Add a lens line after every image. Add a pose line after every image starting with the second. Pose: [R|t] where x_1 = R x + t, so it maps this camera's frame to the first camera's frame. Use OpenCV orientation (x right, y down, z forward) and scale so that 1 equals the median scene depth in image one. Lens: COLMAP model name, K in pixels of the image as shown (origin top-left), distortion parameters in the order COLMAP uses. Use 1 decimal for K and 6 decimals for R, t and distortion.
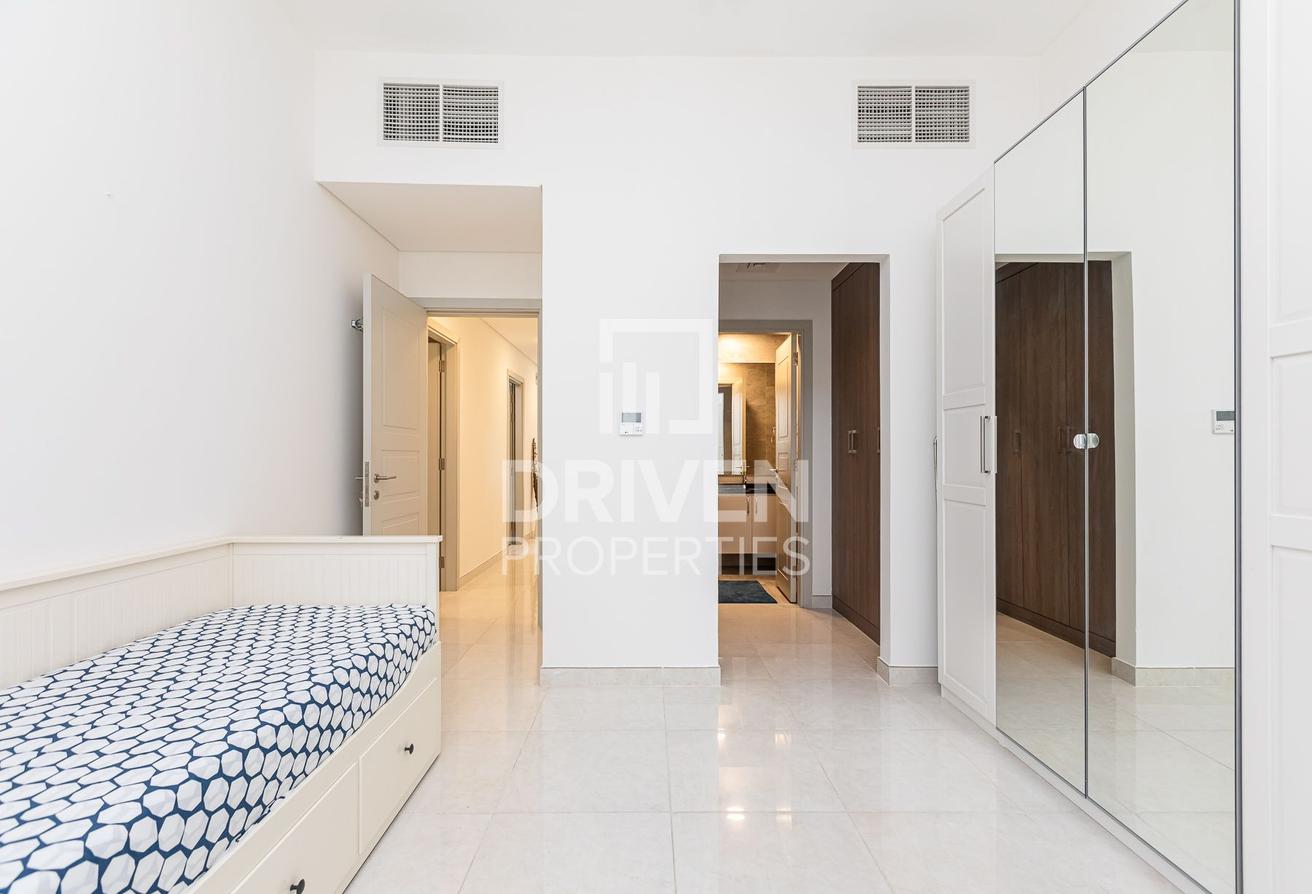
lens RADIAL K [[585.6, 0, 653.0], [0, 585.6, 445.5], [0, 0, 1]] dist [0.003842, -0.002453]
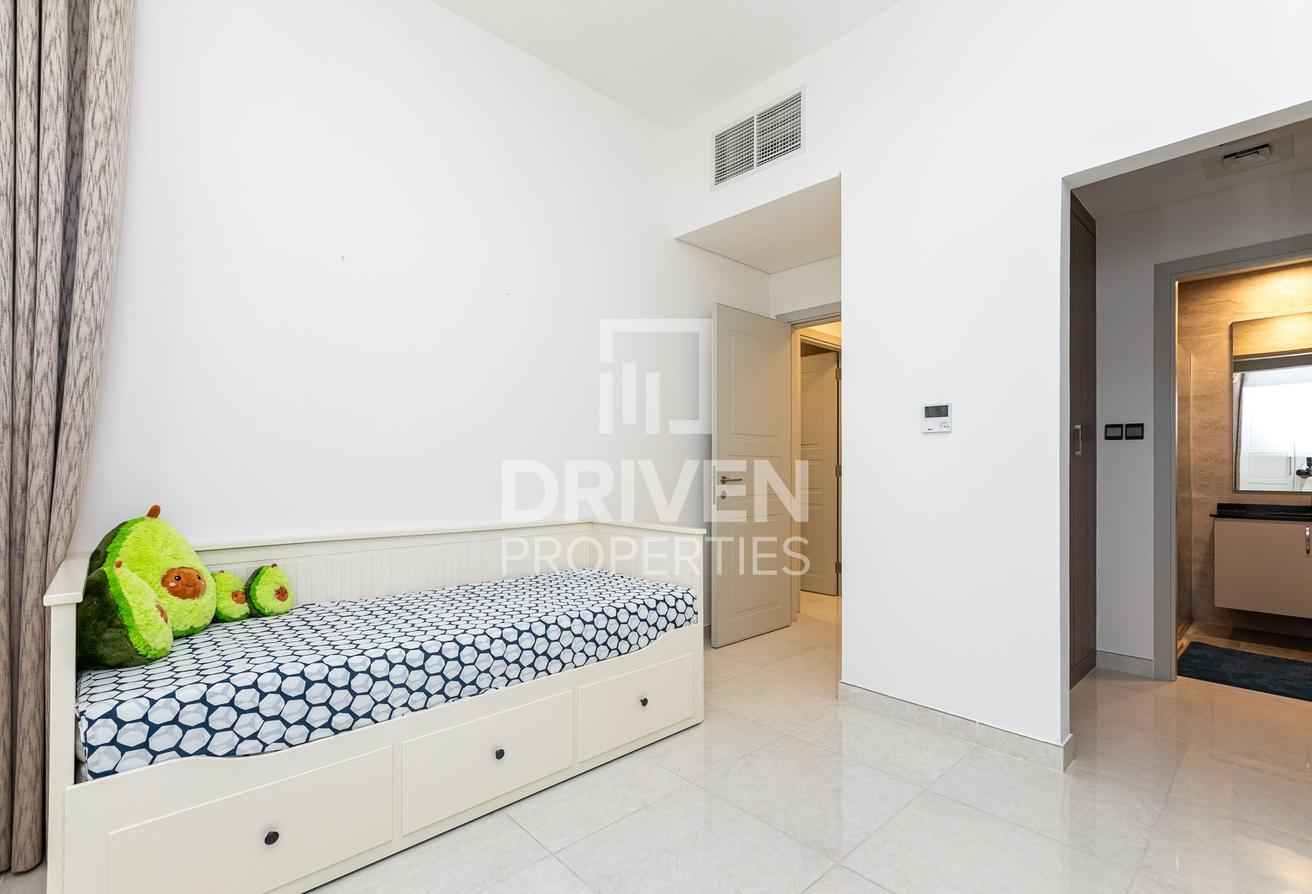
lens RADIAL K [[585.6, 0, 649.5], [0, 585.6, 458.1], [0, 0, 1]] dist [0.003842, -0.002453]
pose [[0.673431, -0.008049, -0.739206, 0.308661], [0.009714, 0.999951, -0.002038, 0.015266], [0.739186, -0.005808, 0.673476, 0.133376]]
